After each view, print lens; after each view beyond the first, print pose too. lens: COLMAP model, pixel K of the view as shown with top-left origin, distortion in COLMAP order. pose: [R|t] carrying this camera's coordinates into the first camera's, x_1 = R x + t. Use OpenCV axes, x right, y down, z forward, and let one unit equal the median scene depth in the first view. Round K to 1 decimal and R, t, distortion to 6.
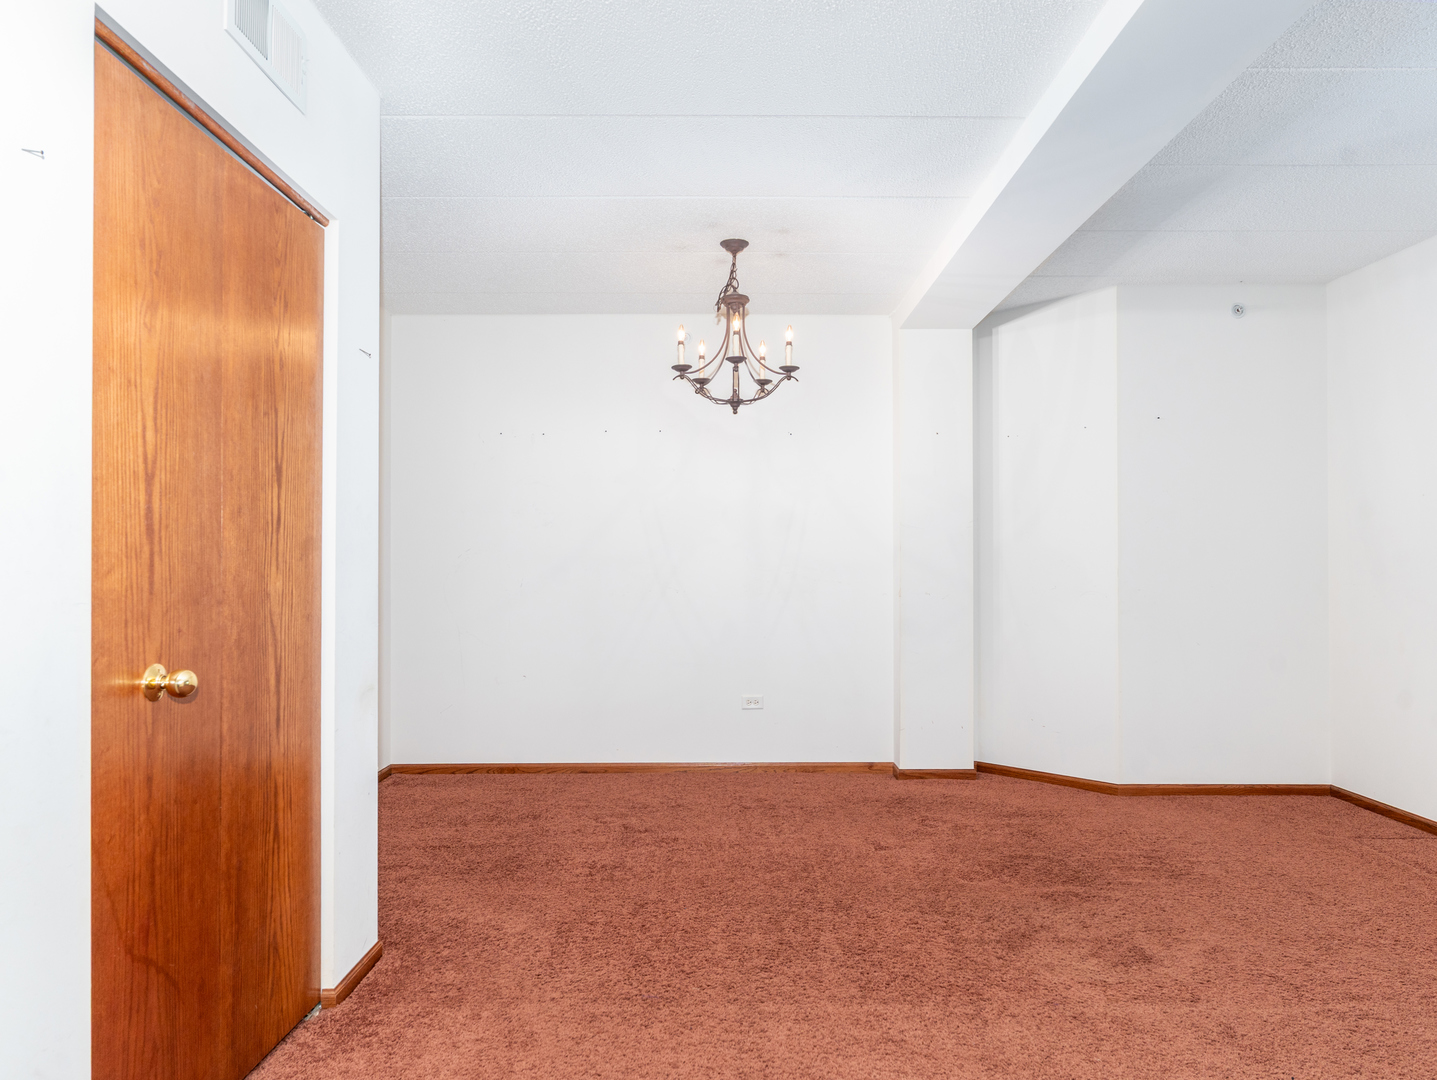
lens RADIAL K [[905.5, 0, 718.5], [0, 905.5, 563.7], [0, 0, 1]] dist [-0.003378, -0.001185]
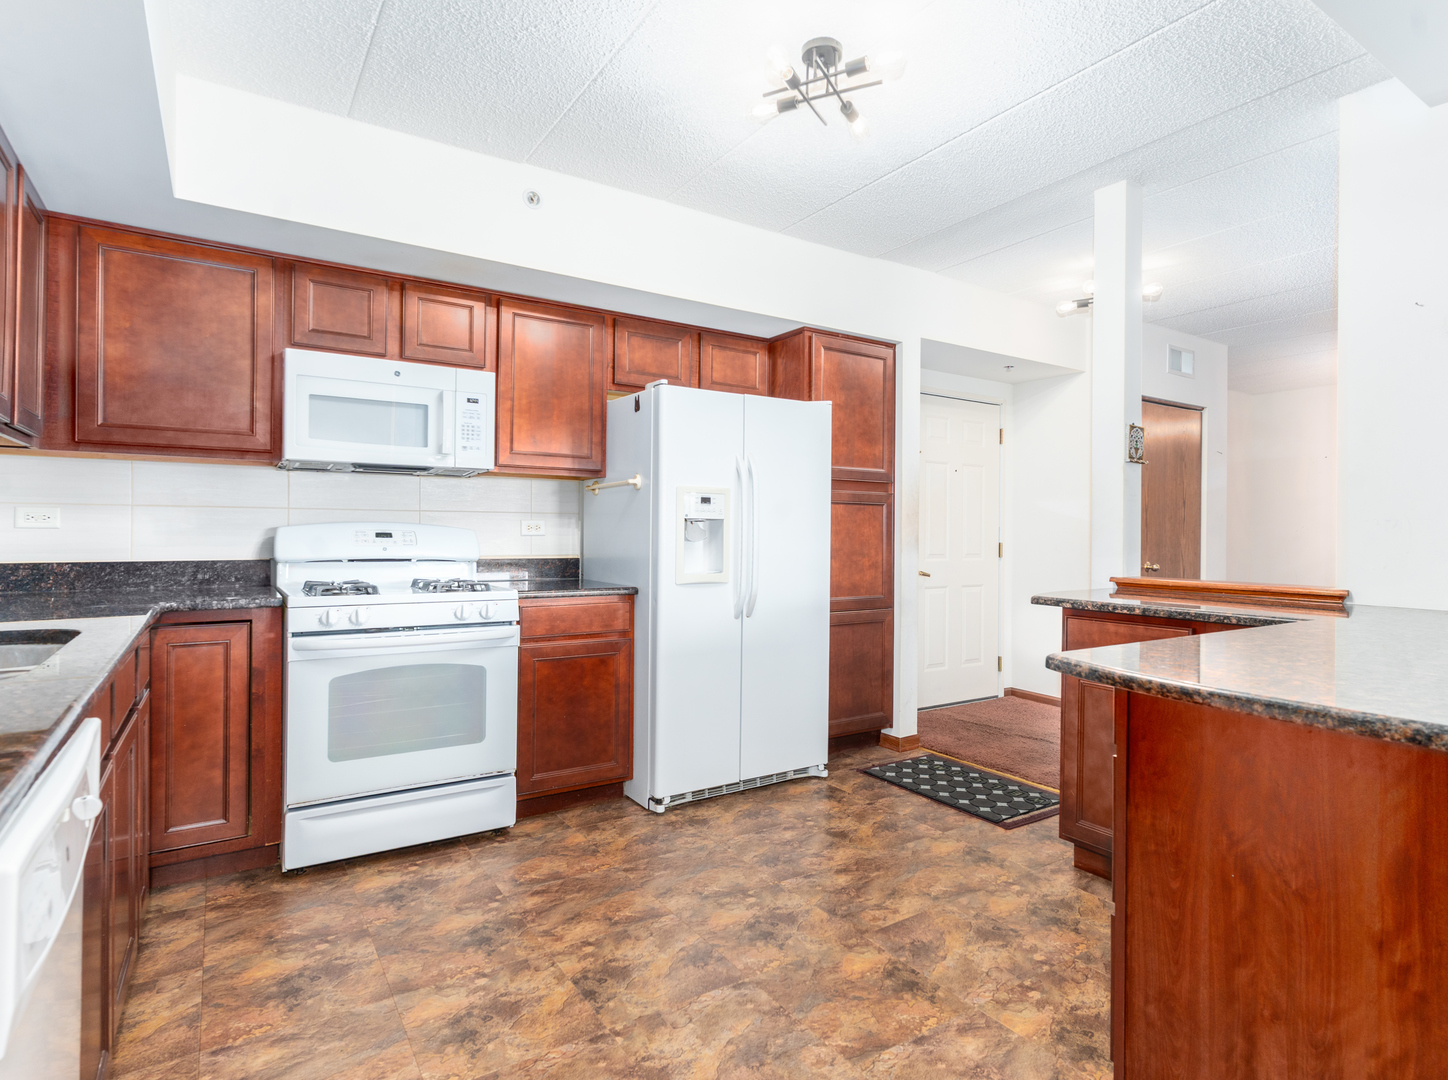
lens RADIAL K [[772.2, 0, 719.3], [0, 772.2, 533.0], [0, 0, 1]] dist [0.000668, 0.001622]
pose [[0.536116, 0.007539, -0.844111, 0.516838], [-0.006818, 0.999966, 0.004601, -0.003492], [0.844117, 0.003289, 0.536149, -1.019385]]
